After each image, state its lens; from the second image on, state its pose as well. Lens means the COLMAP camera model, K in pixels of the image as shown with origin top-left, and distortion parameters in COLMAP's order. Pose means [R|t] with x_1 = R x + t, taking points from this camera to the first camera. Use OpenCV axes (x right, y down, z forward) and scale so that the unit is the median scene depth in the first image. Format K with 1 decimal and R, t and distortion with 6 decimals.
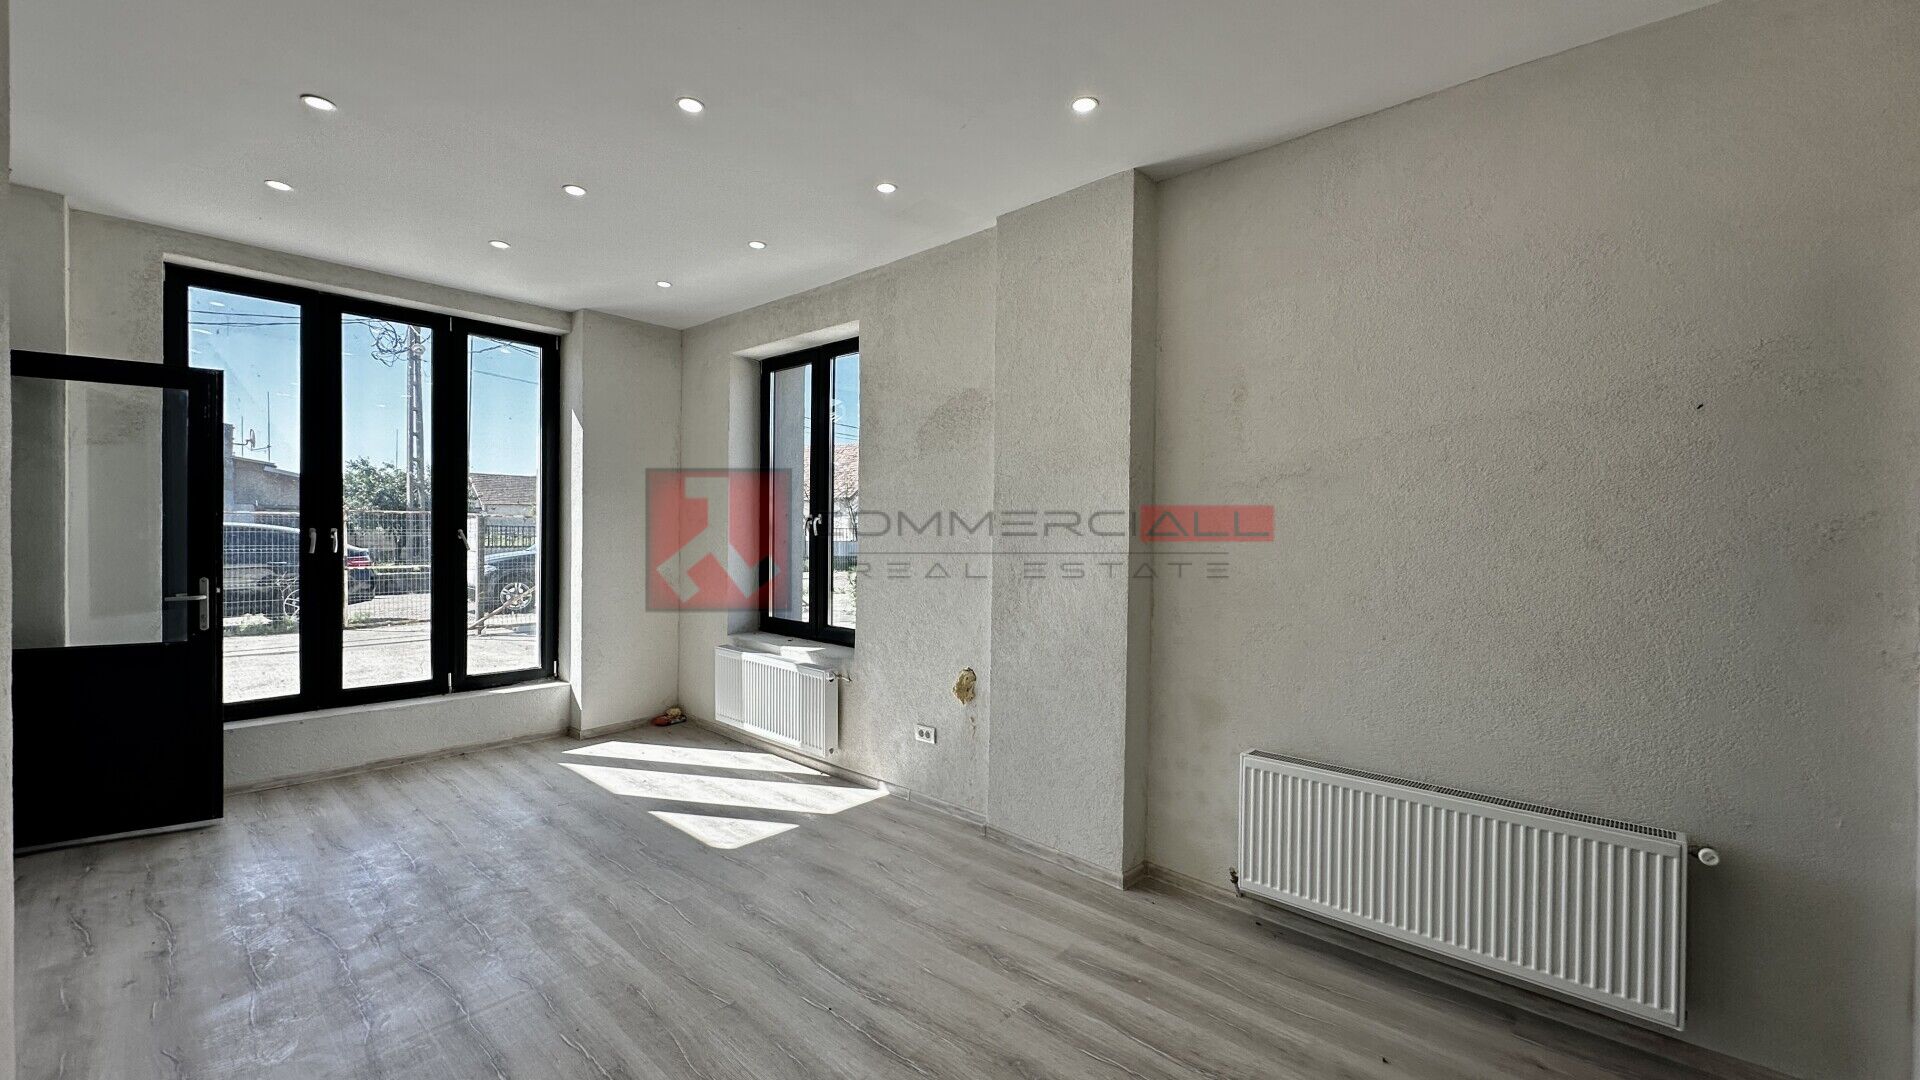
lens RADIAL K [[753.8, 0, 966.1], [0, 753.8, 536.2], [0, 0, 1]] dist [0.000547, 0.000203]
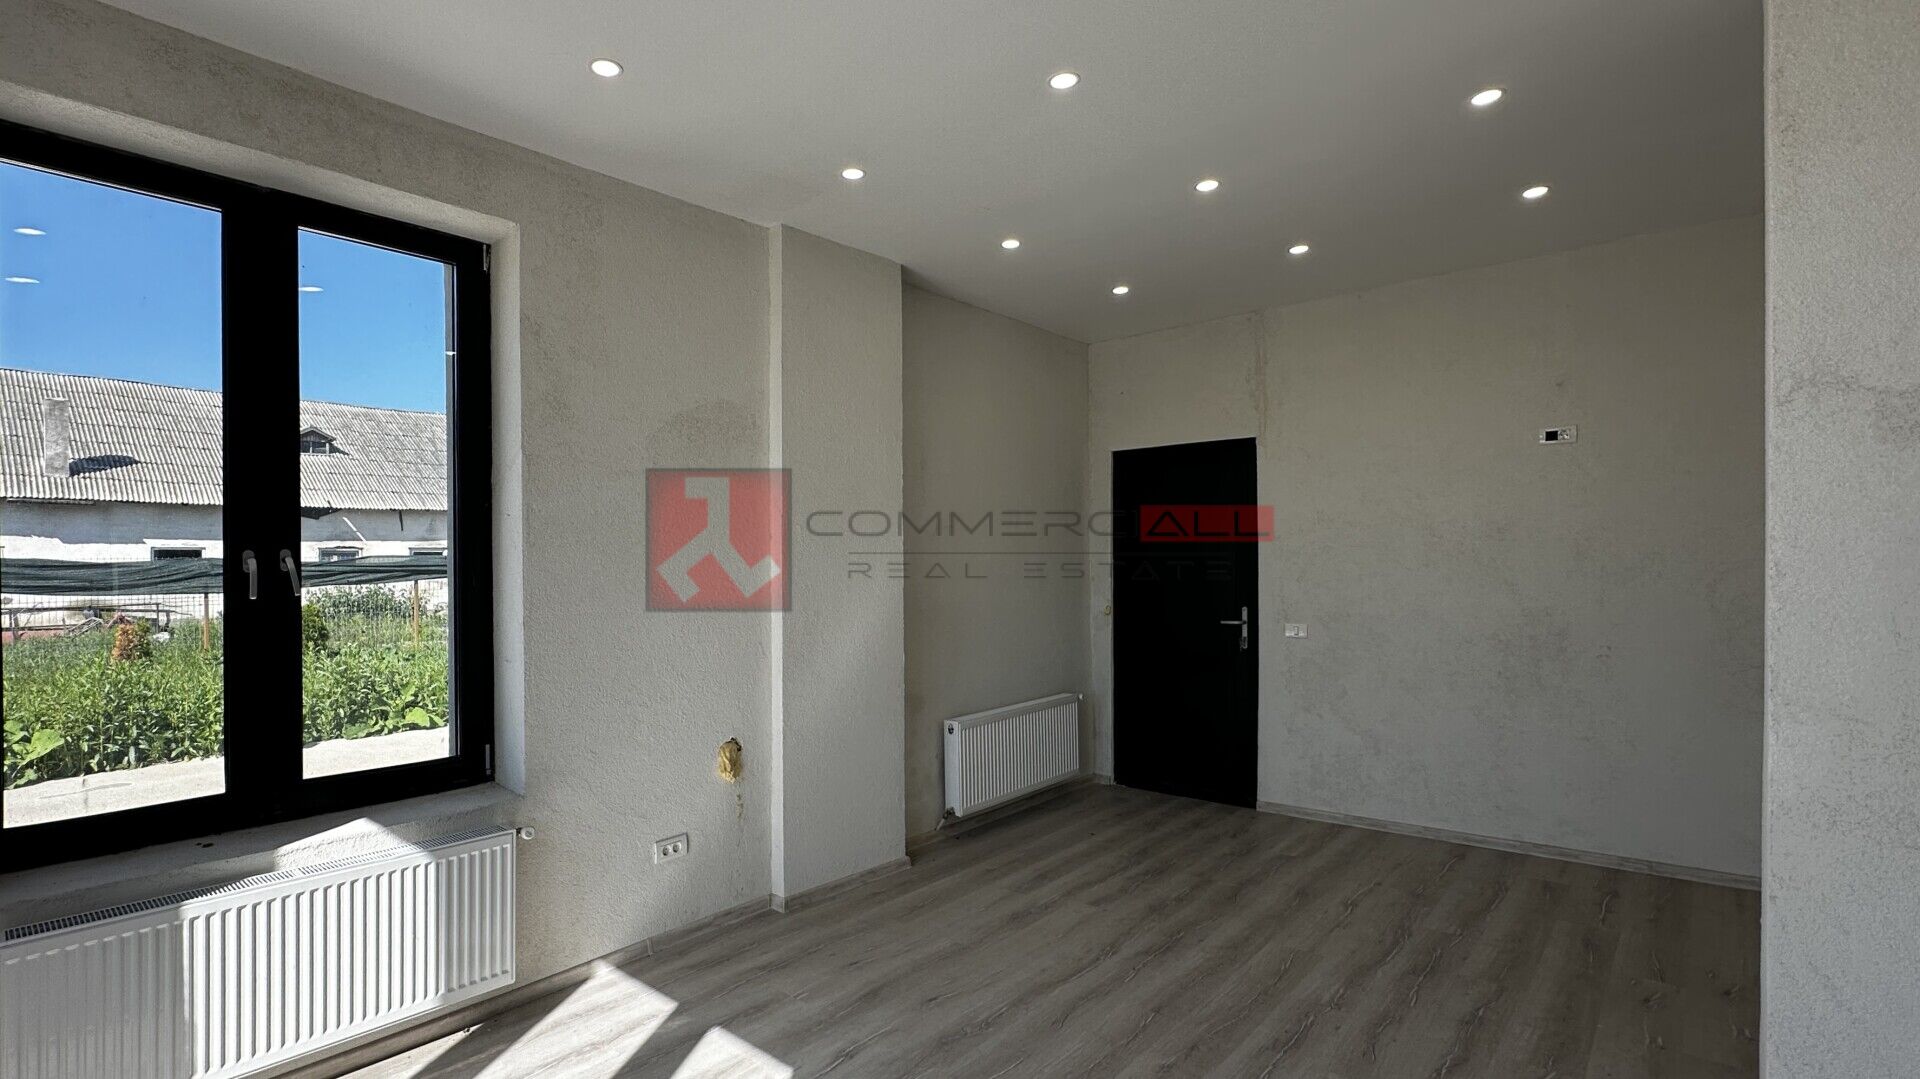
lens RADIAL K [[829.8, 0, 899.0], [0, 829.8, 563.7], [0, 0, 1]] dist [-0.000436, 0.000031]
pose [[0.054216, -0.019463, 0.998340, -0.862096], [0.016881, 0.999685, 0.018573, -0.028999], [-0.998387, 0.015846, 0.054527, 0.737778]]
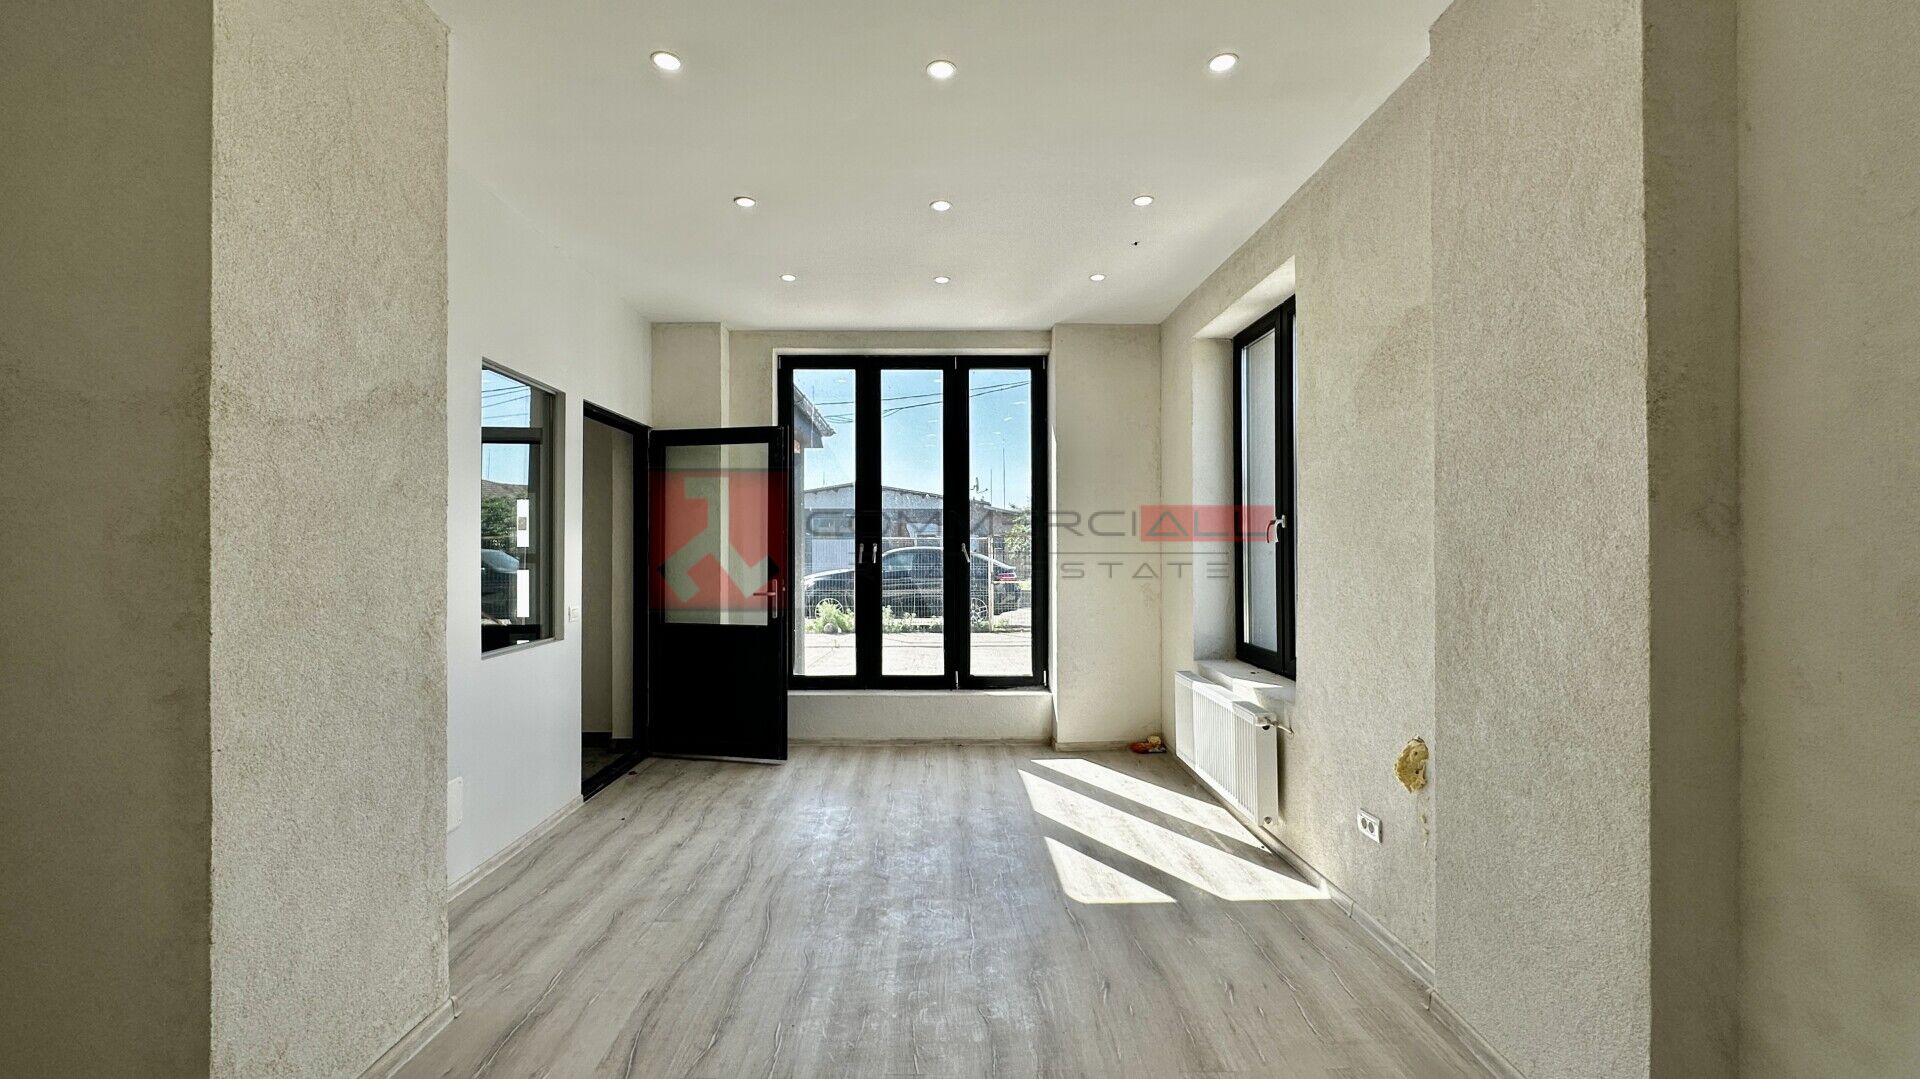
lens RADIAL K [[793.5, 0, 960.0], [0, 793.5, 539.5], [0, 0, 1]] dist [0.001417, 0.000354]
pose [[0.679444, -0.023587, -0.733348, 0.228943], [0.005021, 0.999609, -0.027498, 0.021268], [0.733710, 0.015001, 0.679297, 0.237060]]
